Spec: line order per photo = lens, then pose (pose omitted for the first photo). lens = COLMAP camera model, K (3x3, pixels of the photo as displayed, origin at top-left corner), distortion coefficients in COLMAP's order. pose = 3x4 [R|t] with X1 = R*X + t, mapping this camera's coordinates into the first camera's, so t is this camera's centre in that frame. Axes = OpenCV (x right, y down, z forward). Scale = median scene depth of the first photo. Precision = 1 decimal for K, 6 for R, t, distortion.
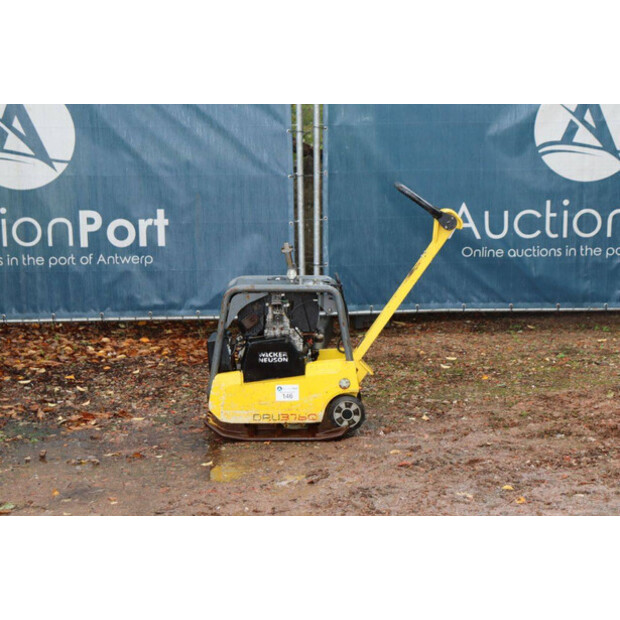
lens RADIAL K [[1439.5, 0, 310.0], [0, 1439.5, 310.0], [0, 0, 1]] dist [0.401655, -0.025338]
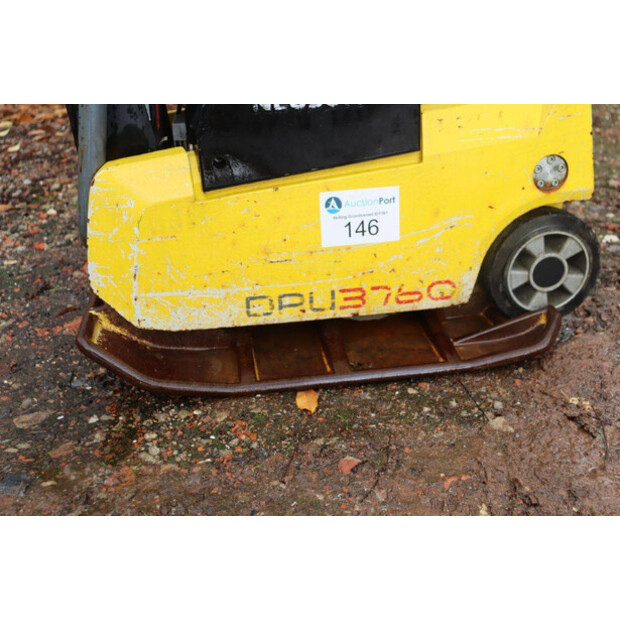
lens RADIAL K [[699.2, 0, 310.0], [0, 699.2, 310.0], [0, 0, 1]] dist [-0.003951, 0.008693]
pose [[0.990700, -0.080674, 0.109571, -0.035169], [0.045357, 0.955019, 0.293055, 0.028194], [-0.128285, -0.285360, 0.949796, 0.718872]]
